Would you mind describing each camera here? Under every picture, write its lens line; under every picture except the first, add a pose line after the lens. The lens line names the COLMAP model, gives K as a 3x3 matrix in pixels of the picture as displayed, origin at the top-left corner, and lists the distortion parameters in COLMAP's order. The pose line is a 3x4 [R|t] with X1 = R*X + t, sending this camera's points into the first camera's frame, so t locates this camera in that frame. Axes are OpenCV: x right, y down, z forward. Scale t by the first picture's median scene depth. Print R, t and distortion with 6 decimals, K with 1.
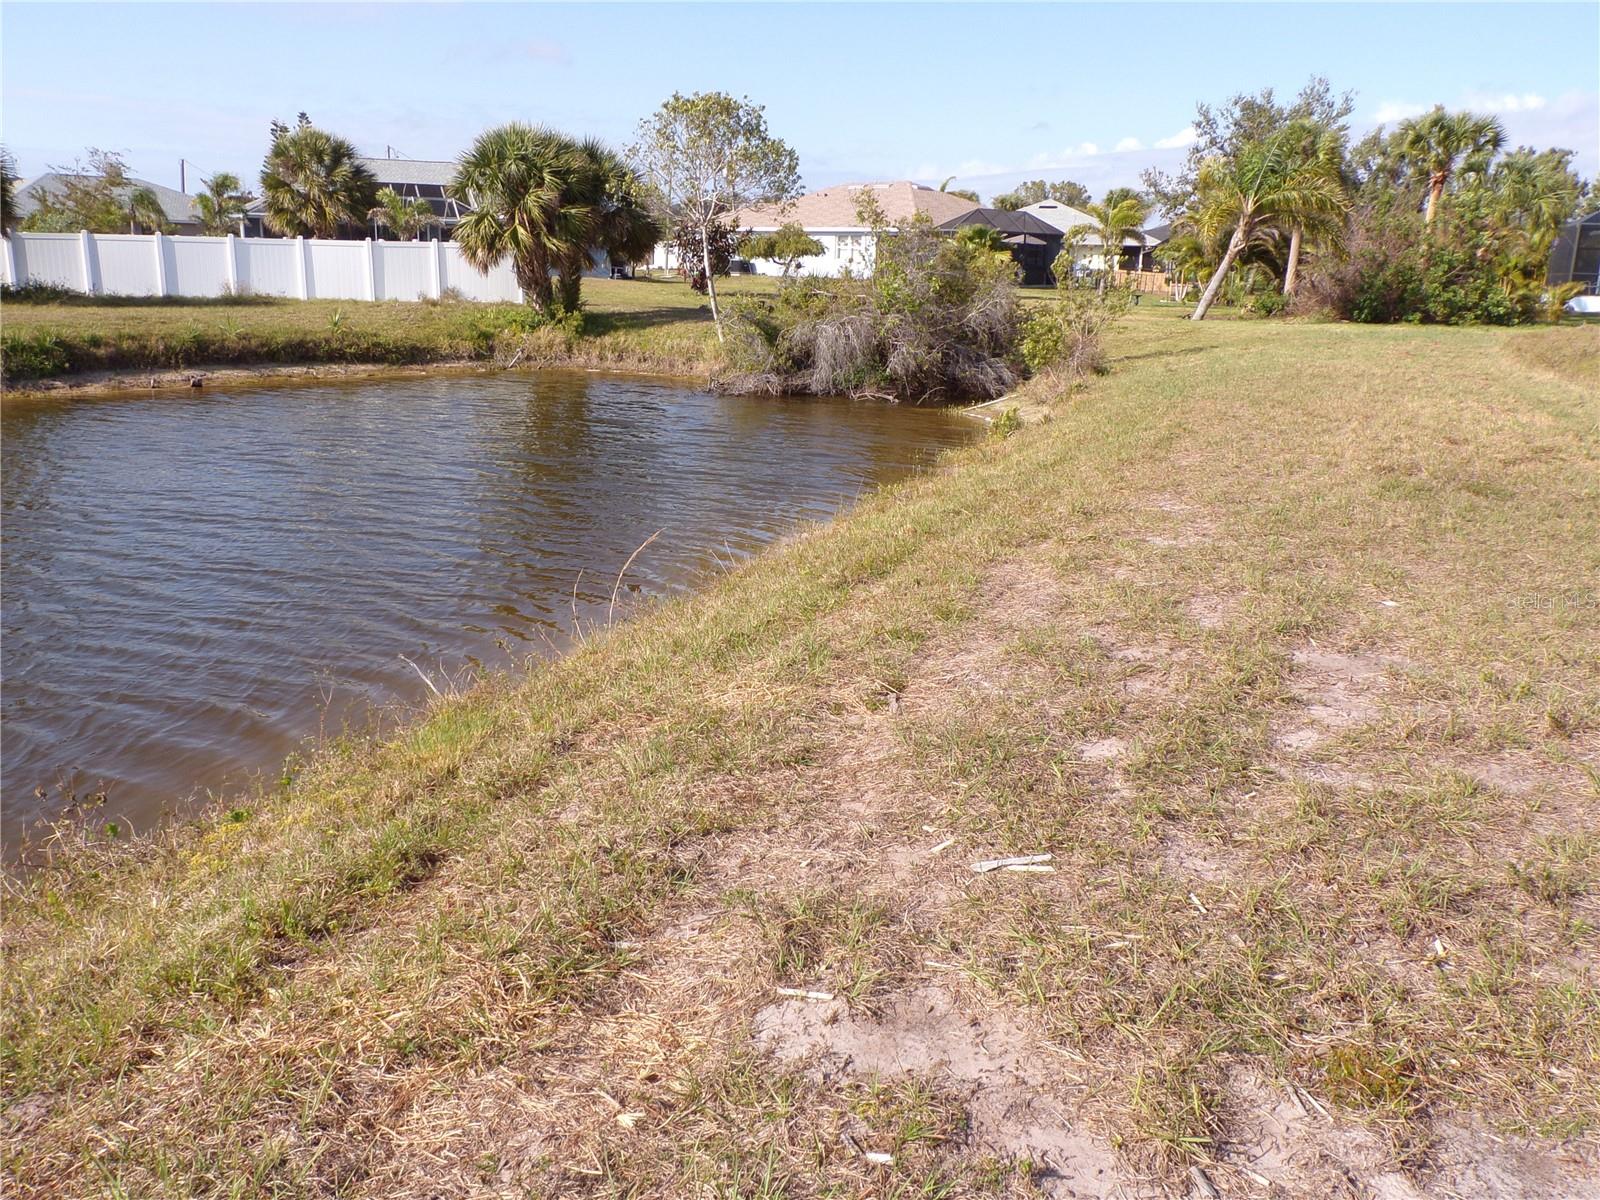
lens RADIAL K [[1337.6, 0, 803.3], [0, 1337.6, 604.6], [0, 0, 1]] dist [0.007310, 0.022338]
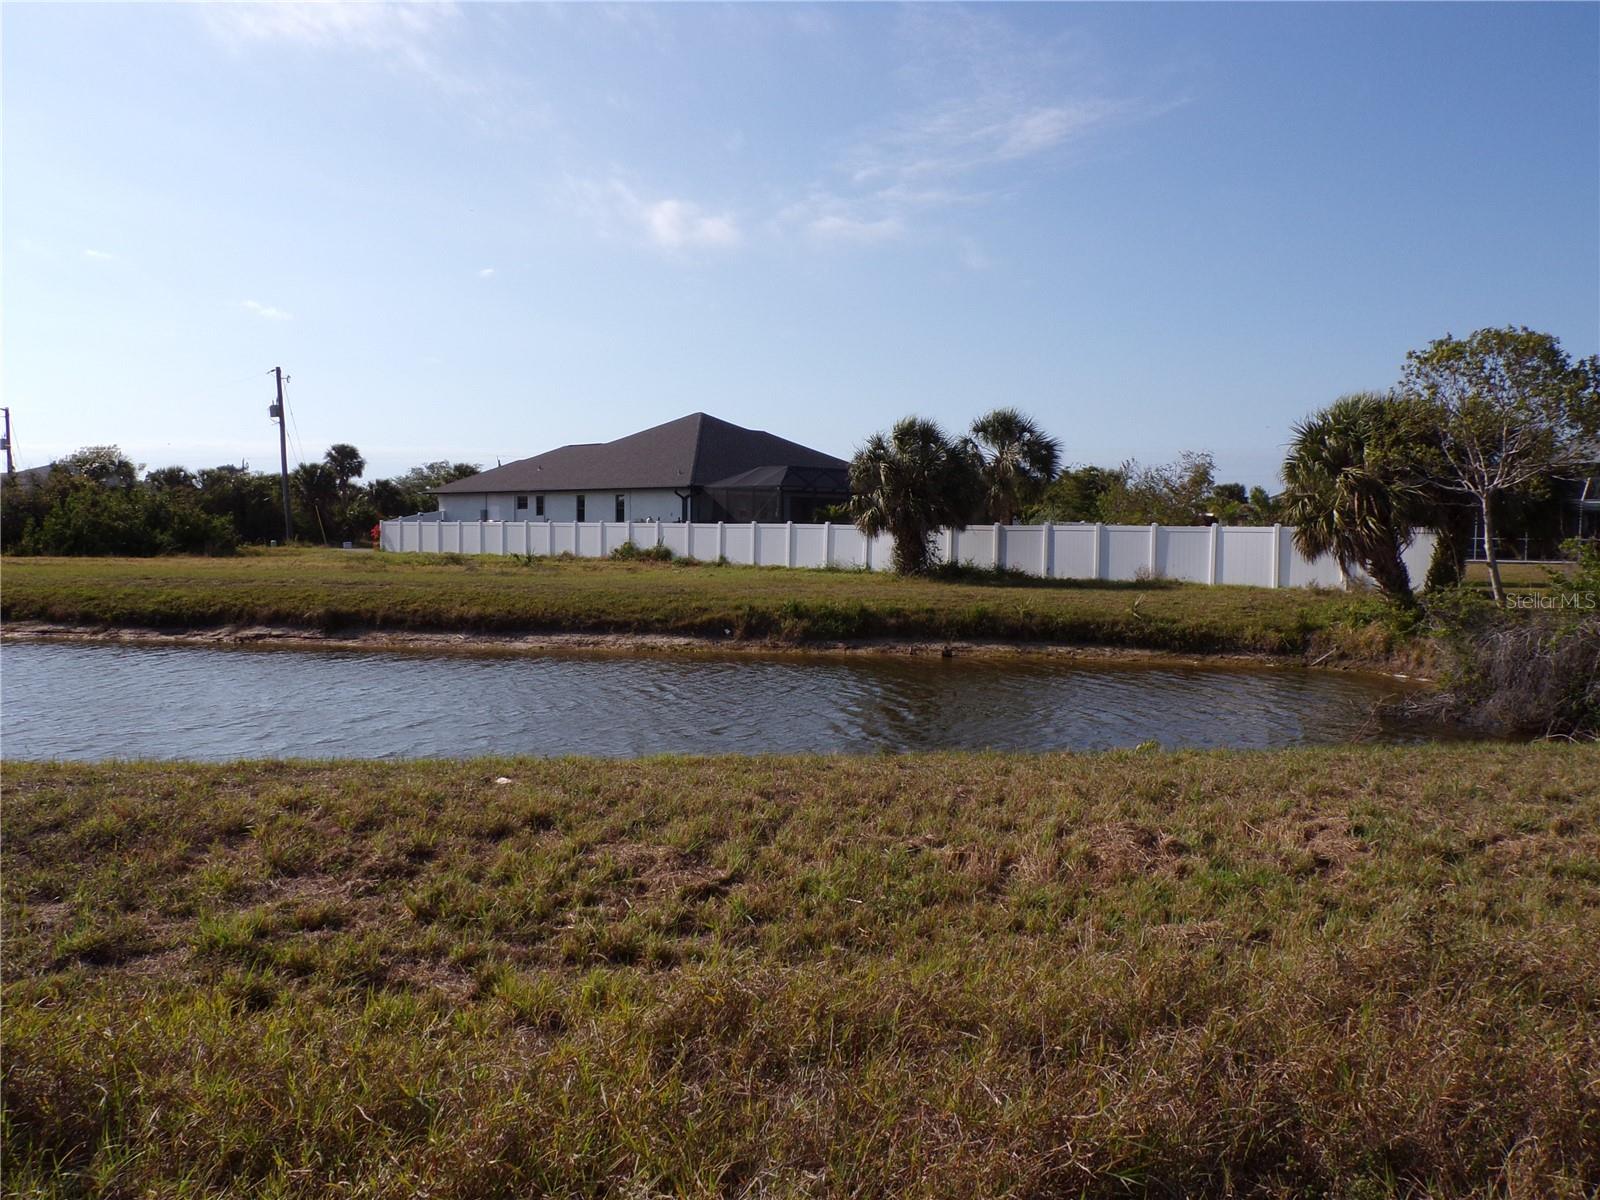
lens RADIAL K [[1337.6, 0, 803.1], [0, 1337.6, 597.4], [0, 0, 1]] dist [0.007310, 0.022338]
pose [[0.455450, 0.025841, -0.889886, 0.378966], [-0.221947, 0.971313, -0.085388, -0.073418], [0.862151, 0.236398, 0.448119, 0.324506]]
